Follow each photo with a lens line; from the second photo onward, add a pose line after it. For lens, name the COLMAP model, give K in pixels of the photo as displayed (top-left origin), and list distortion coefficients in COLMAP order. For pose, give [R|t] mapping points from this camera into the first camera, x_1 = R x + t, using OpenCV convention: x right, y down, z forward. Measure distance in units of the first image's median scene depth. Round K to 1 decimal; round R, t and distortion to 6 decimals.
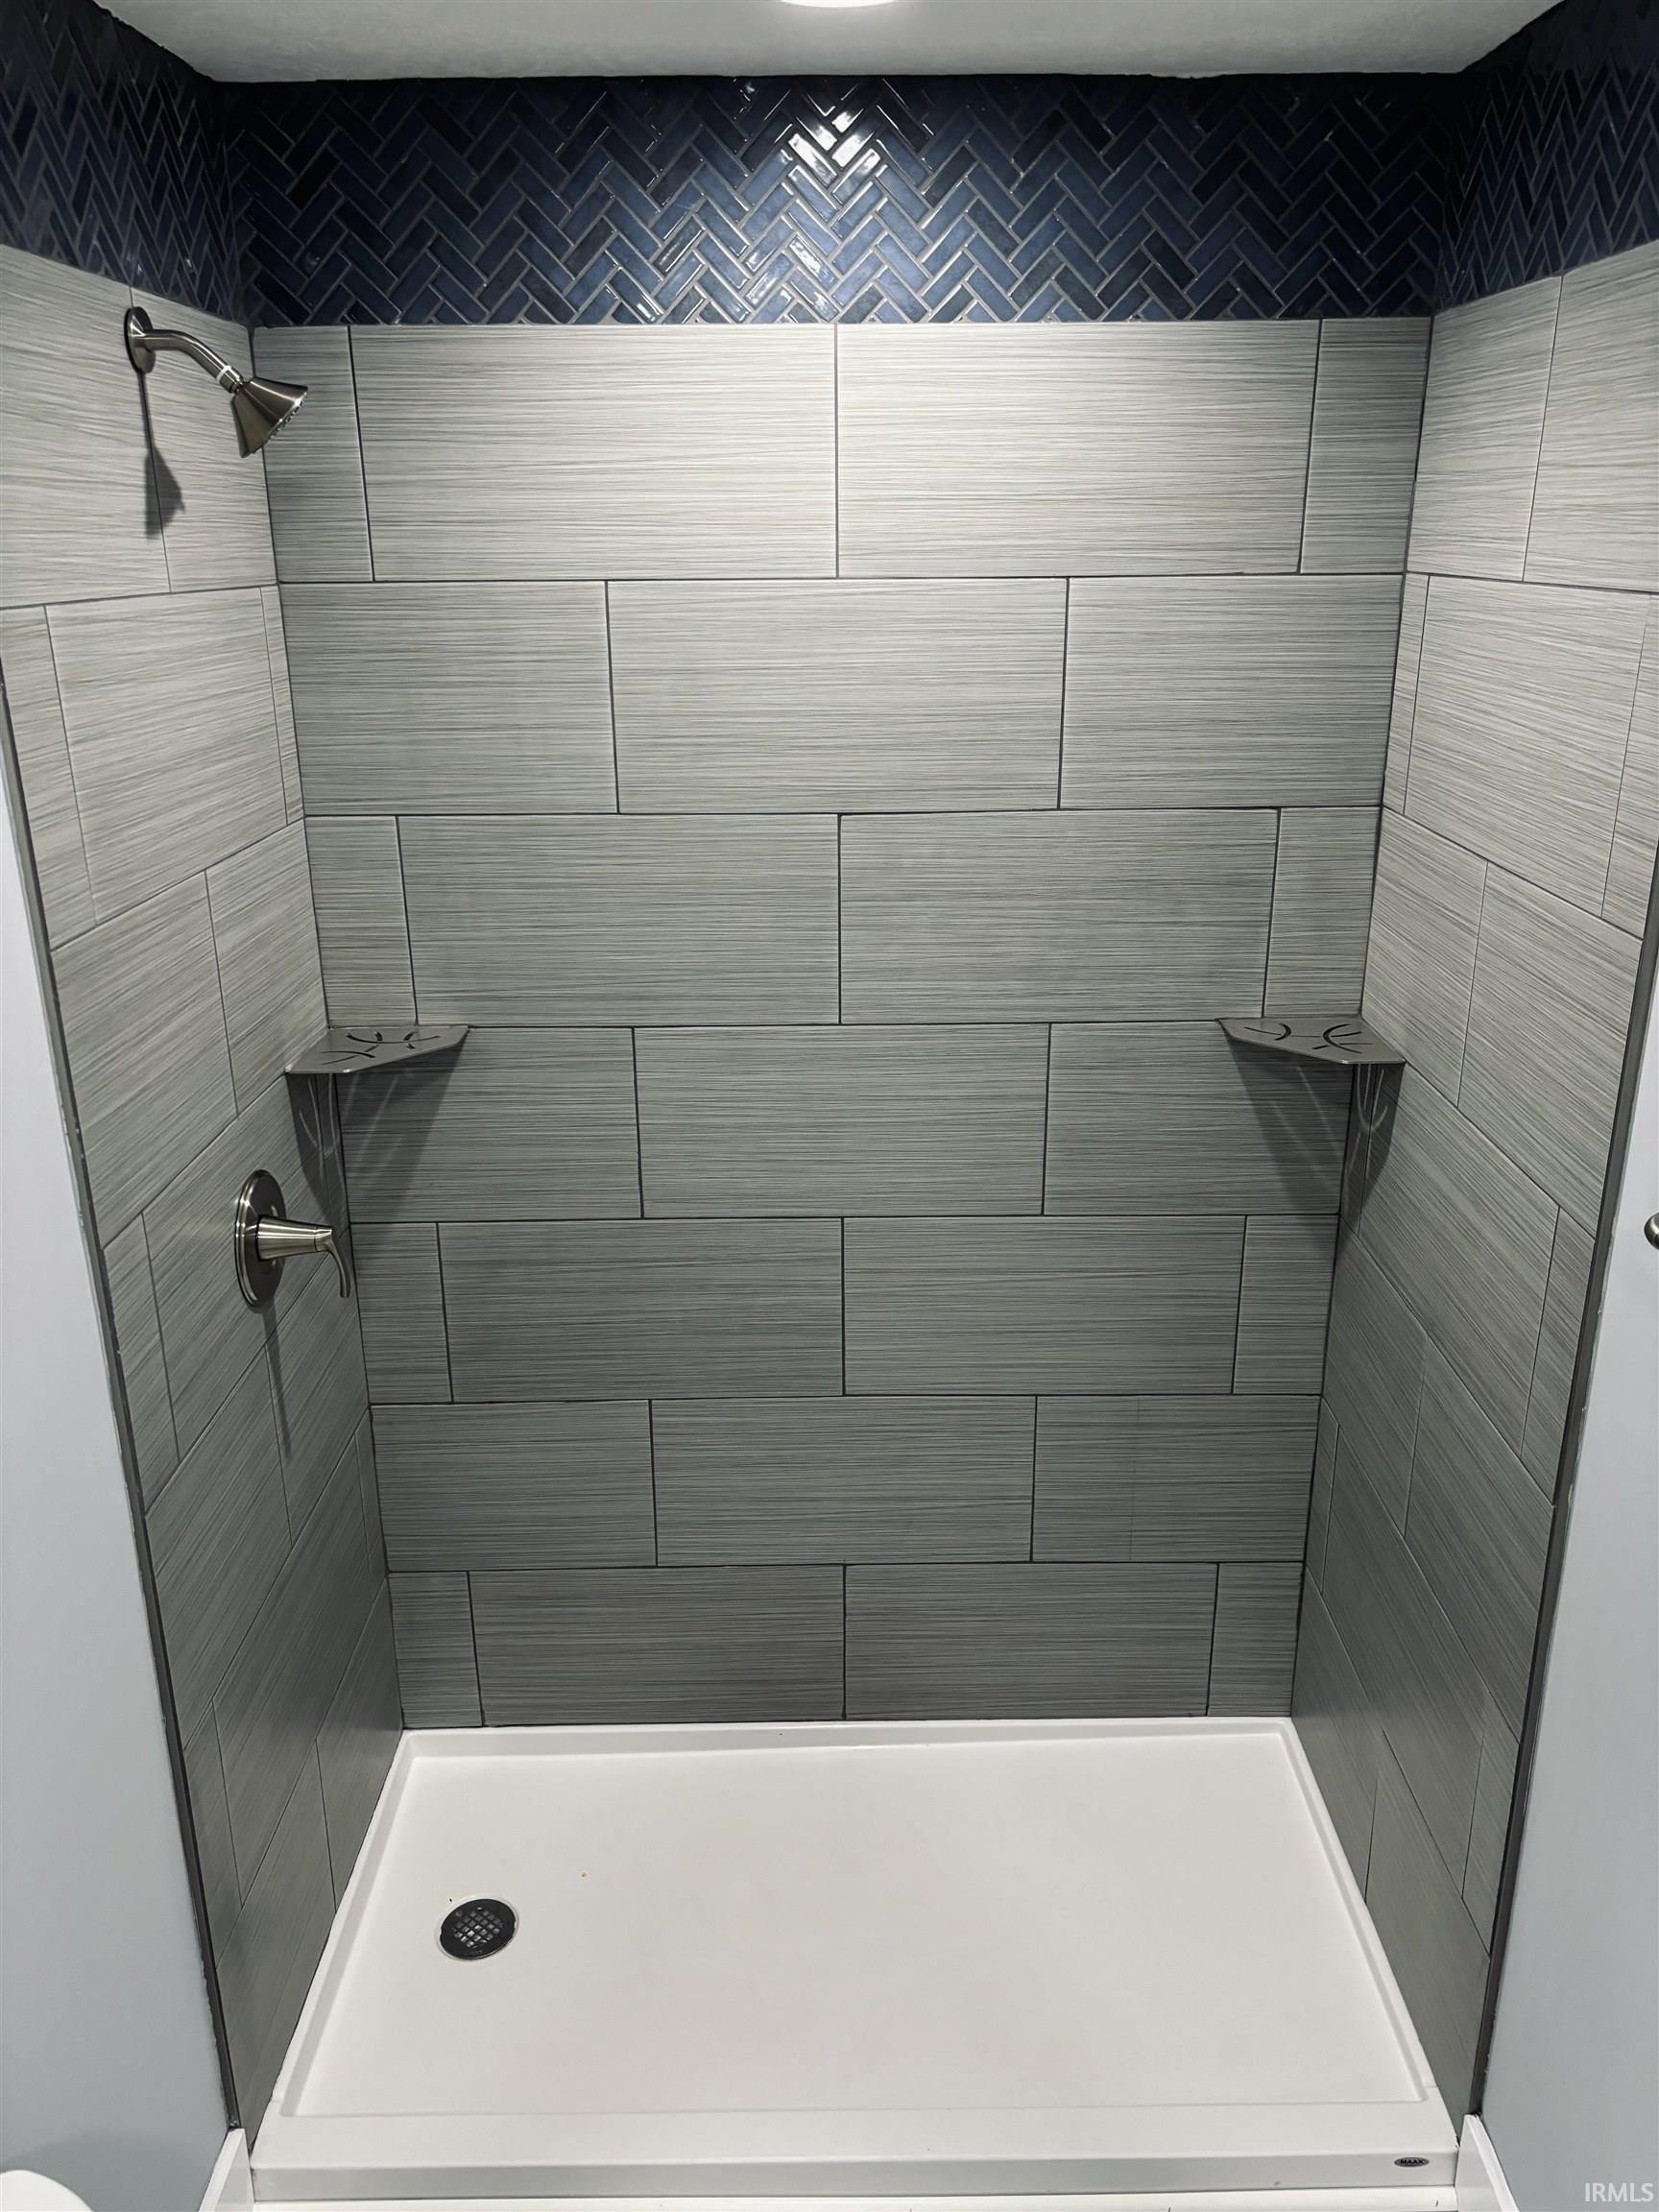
lens RADIAL K [[1673.9, 0, 832.9], [0, 1673.9, 1111.1], [0, 0, 1]] dist [0.054810, -0.060236]
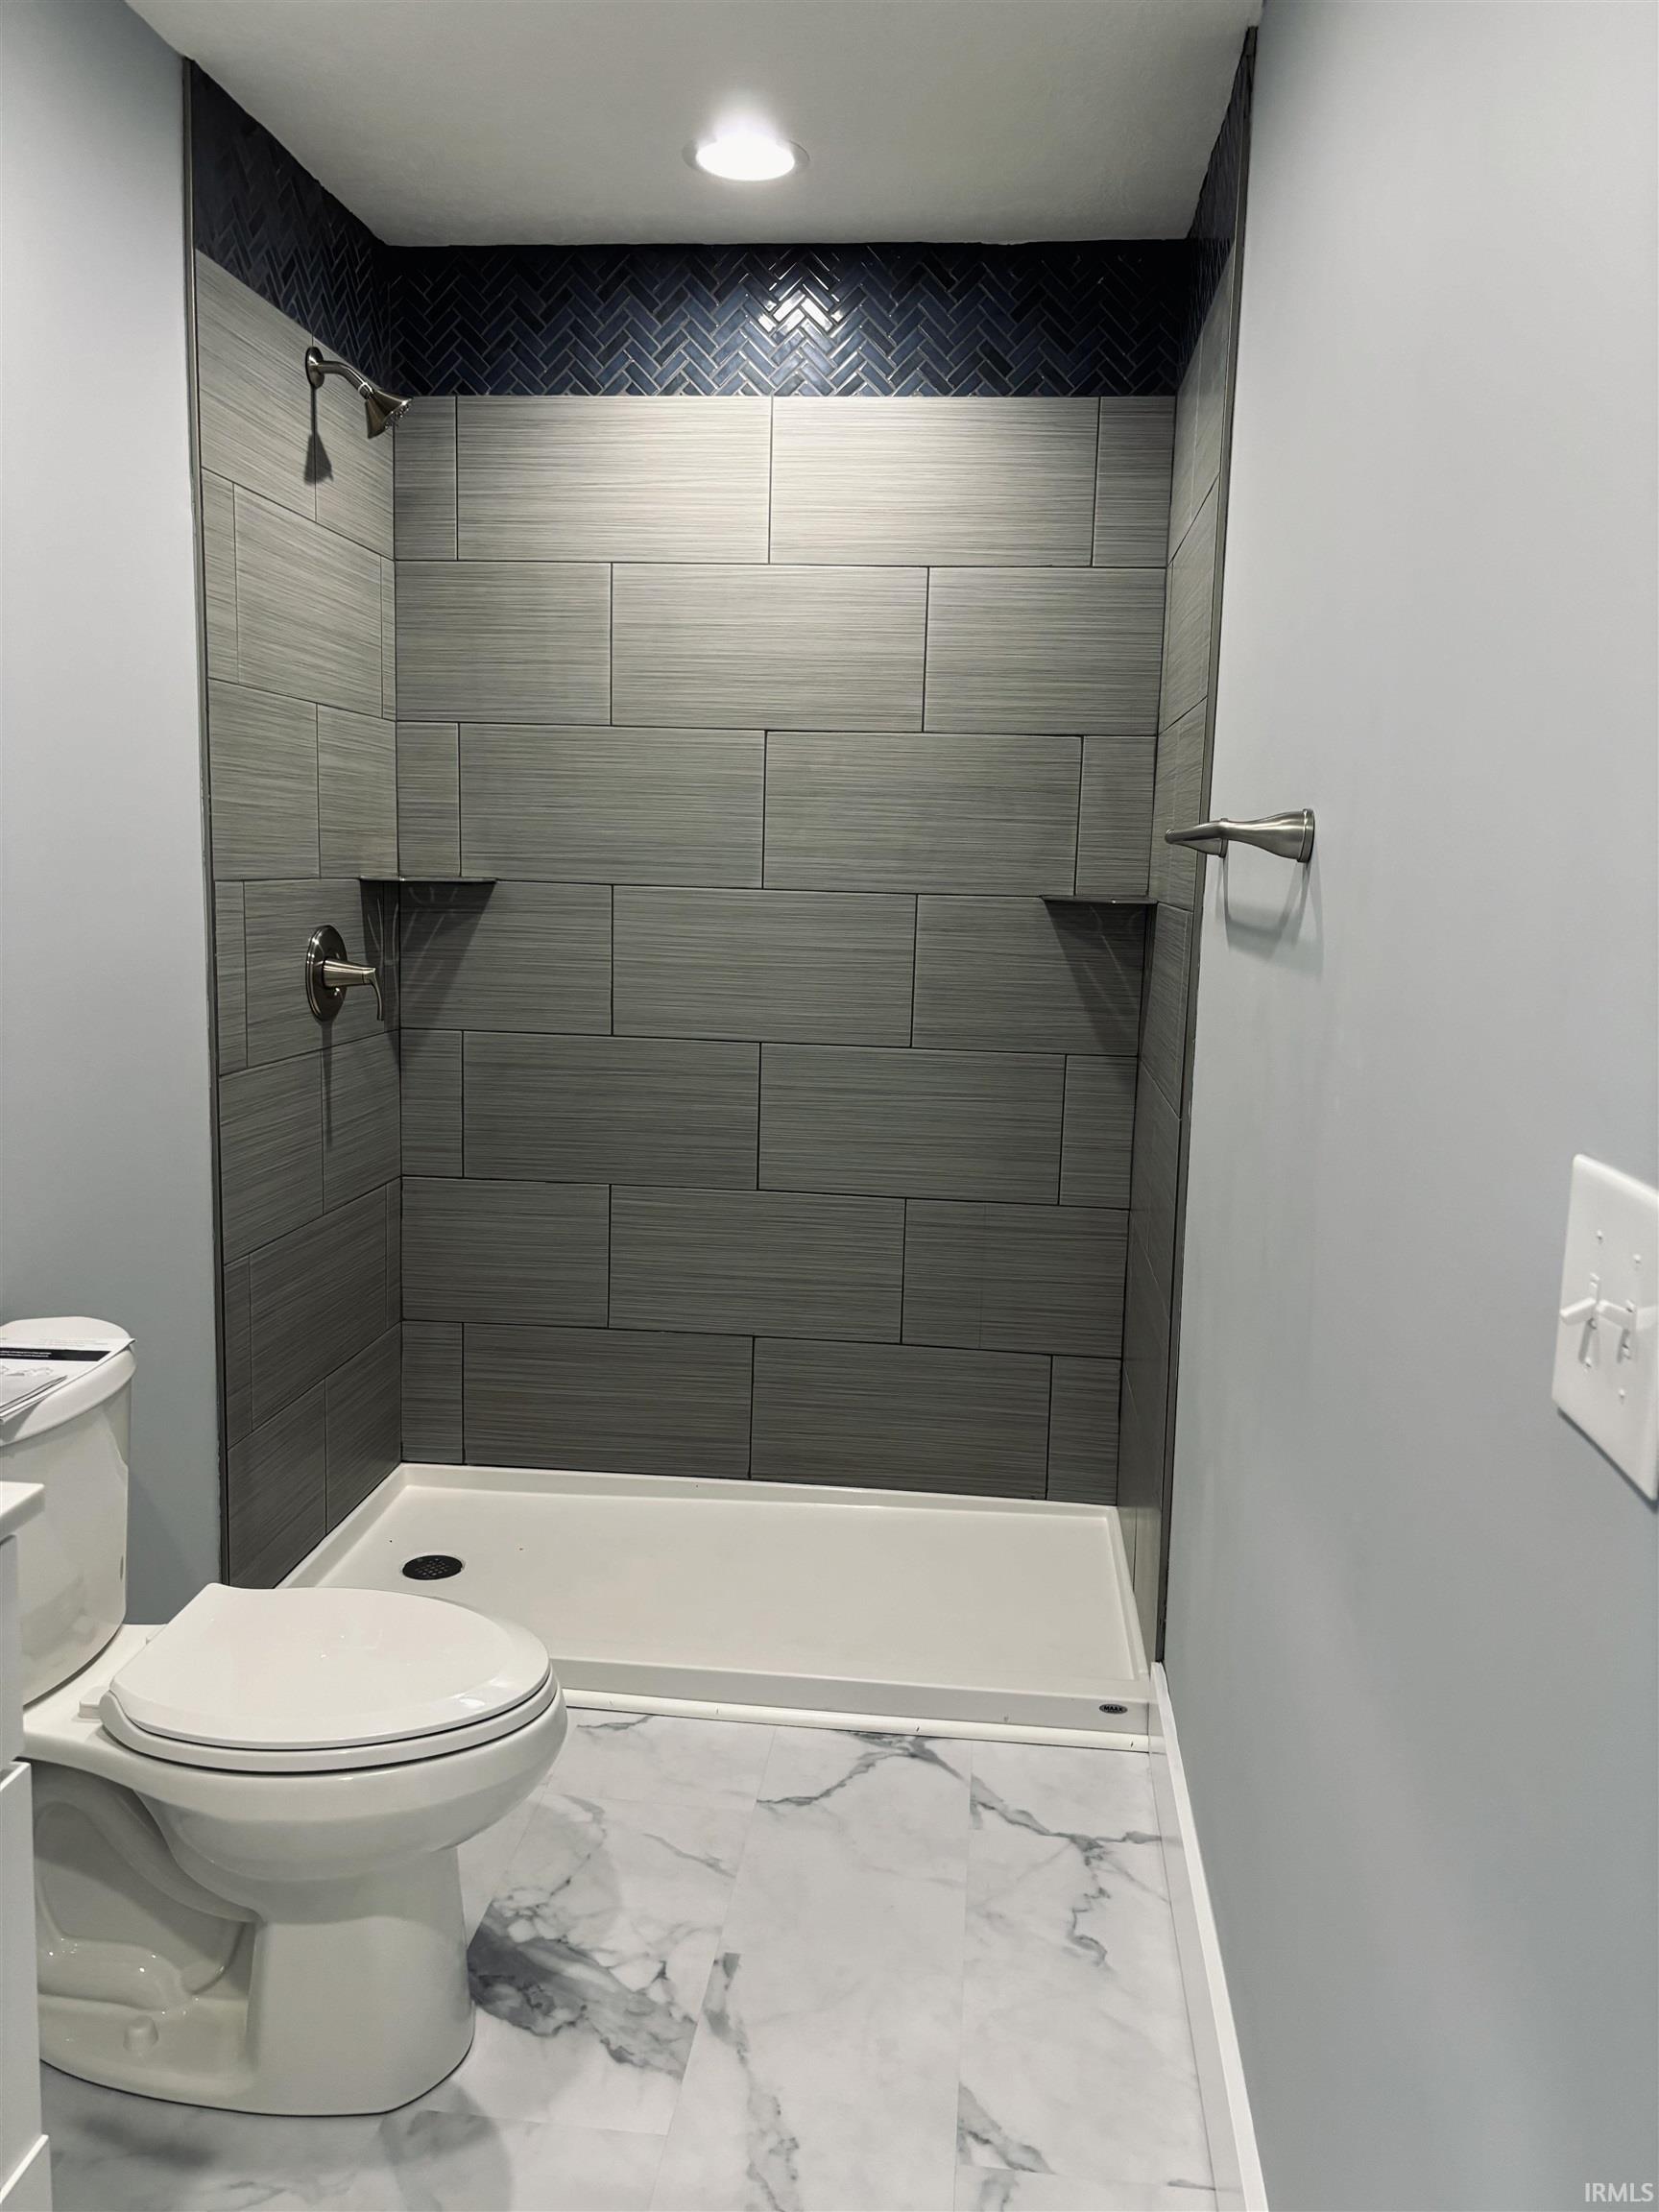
lens RADIAL K [[1673.9, 0, 820.2], [0, 1673.9, 1090.5], [0, 0, 1]] dist [0.054810, -0.060236]
pose [[0.993182, 0.049212, -0.105679, 0.220409], [-0.069005, 0.978829, -0.192696, 0.399736], [0.093959, 0.198675, 0.975551, -0.315878]]
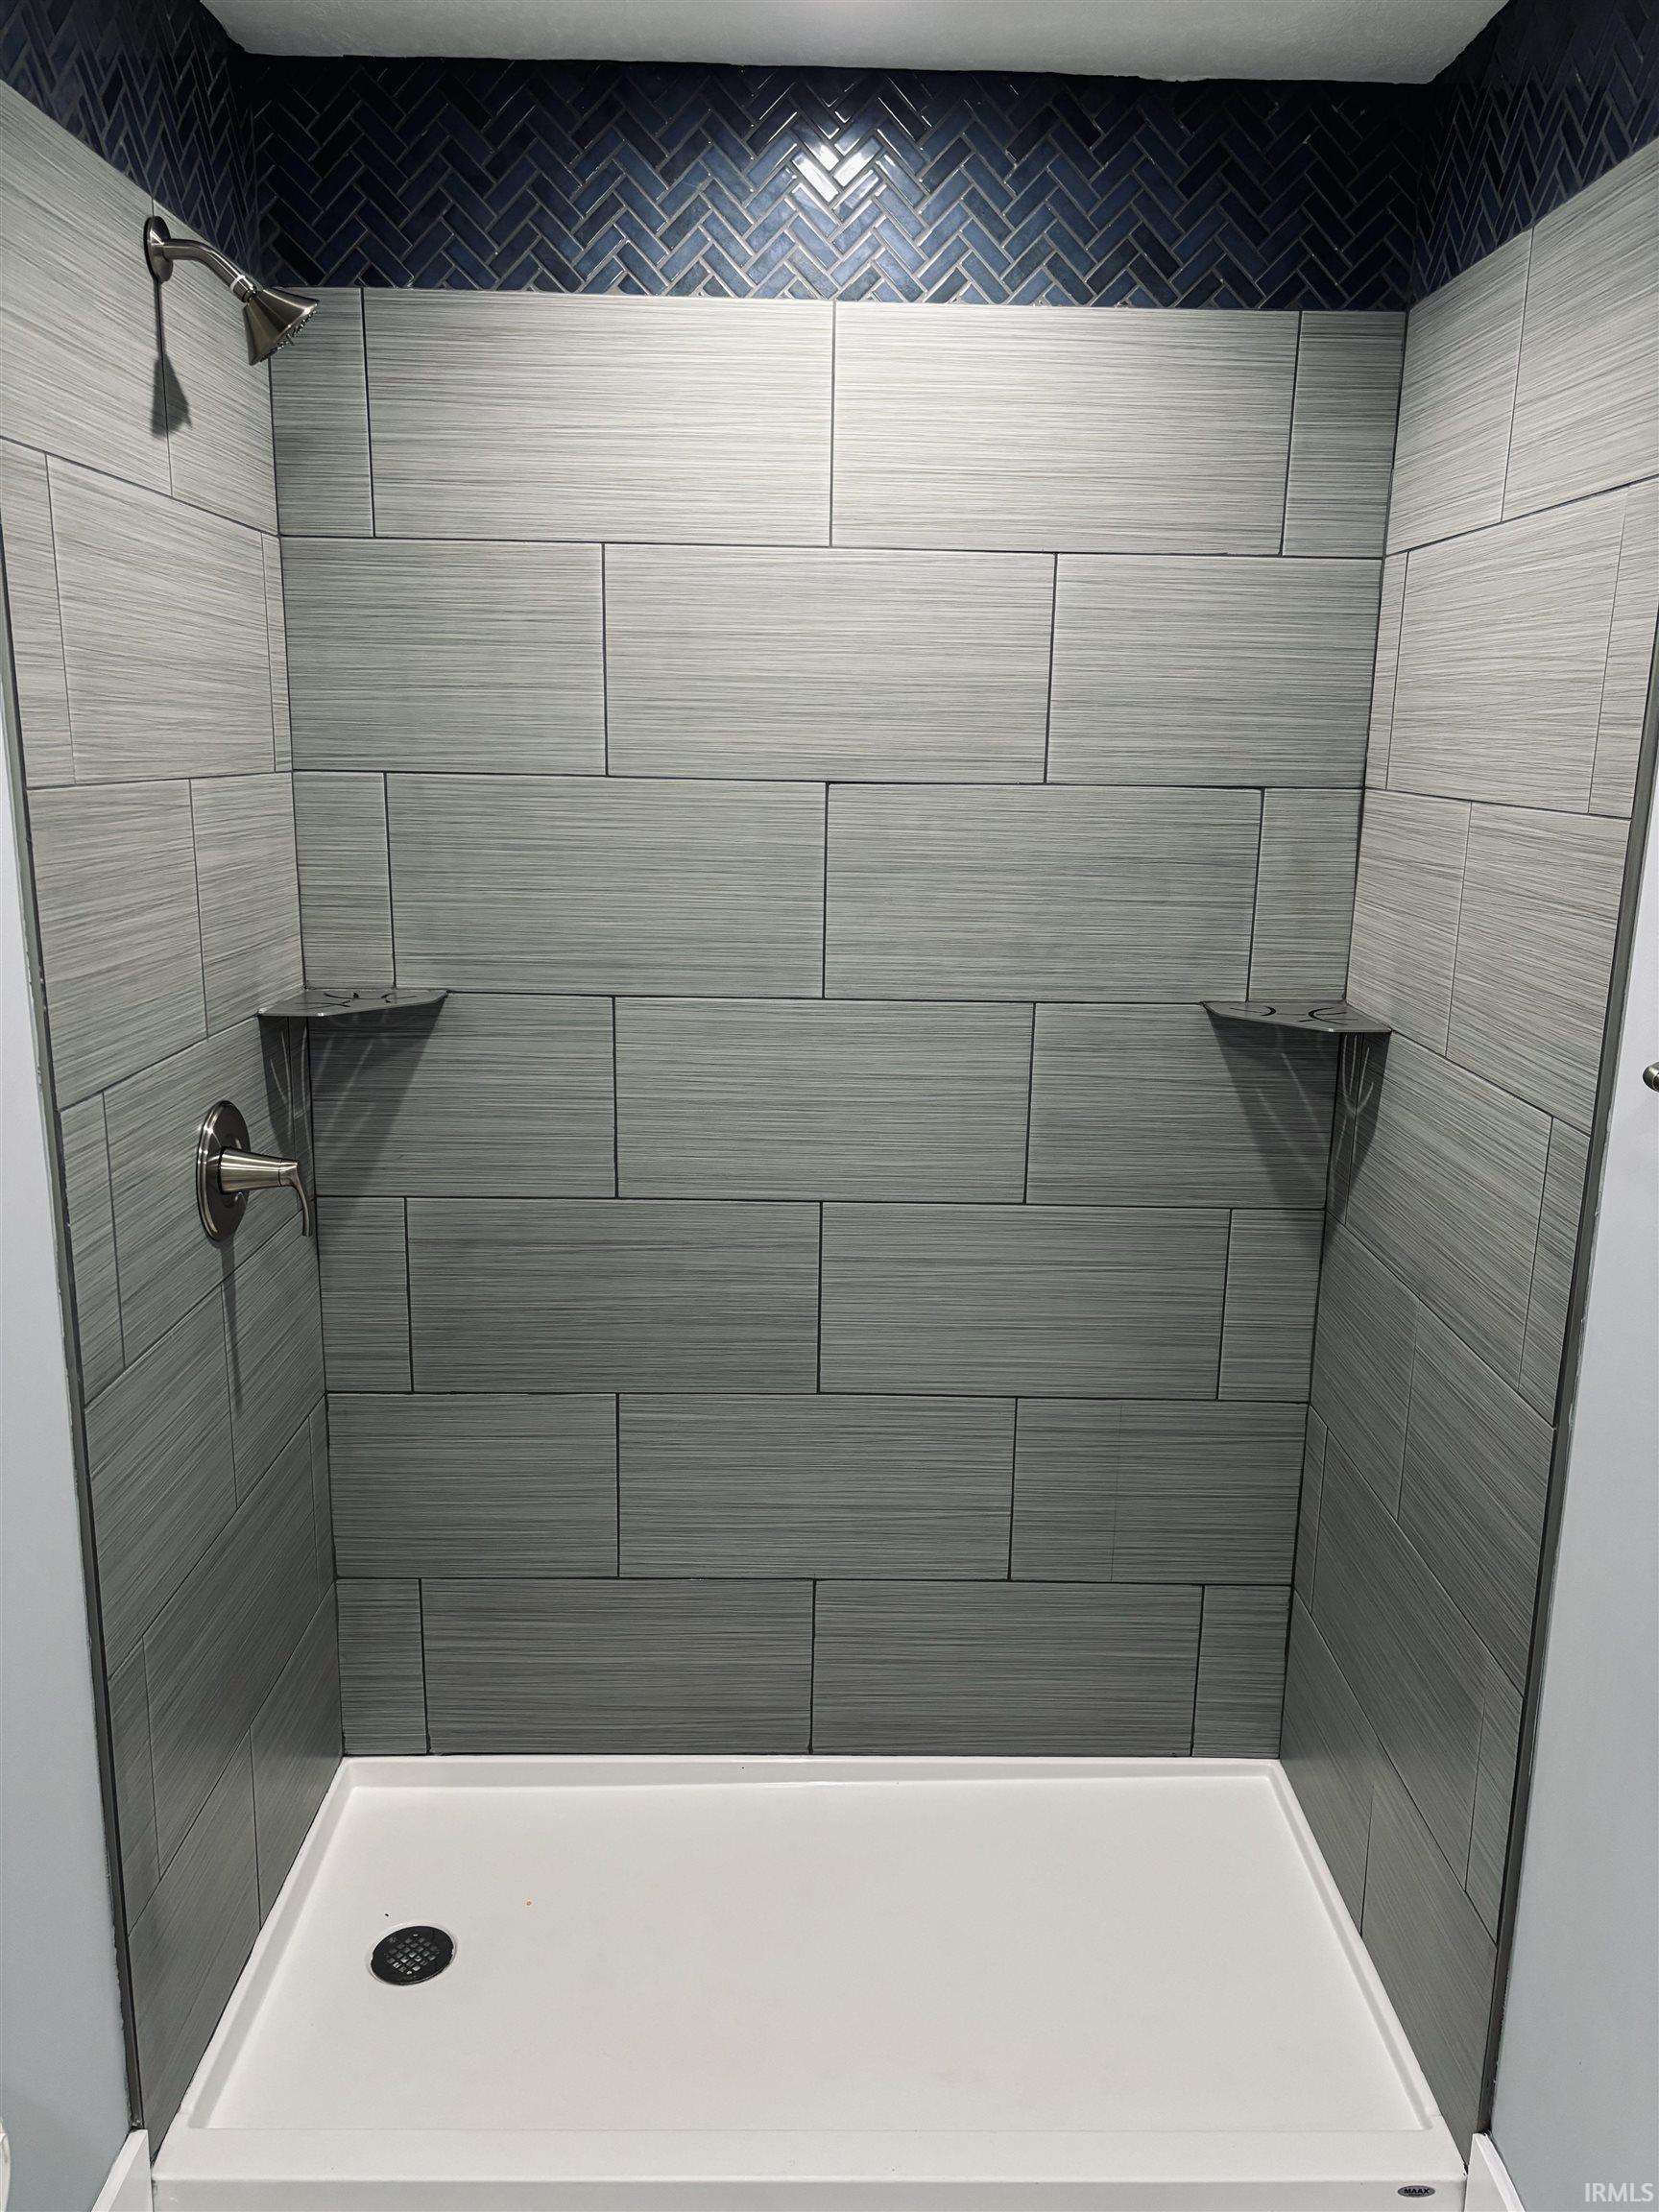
lens RADIAL K [[1673.9, 0, 834.0], [0, 1673.9, 1117.5], [0, 0, 1]] dist [0.054810, -0.060236]
pose [[0.999650, 0.022688, 0.013643, -0.001260], [-0.021080, 0.993898, -0.108266, 0.136424], [-0.016016, 0.107941, 0.994028, 0.023091]]
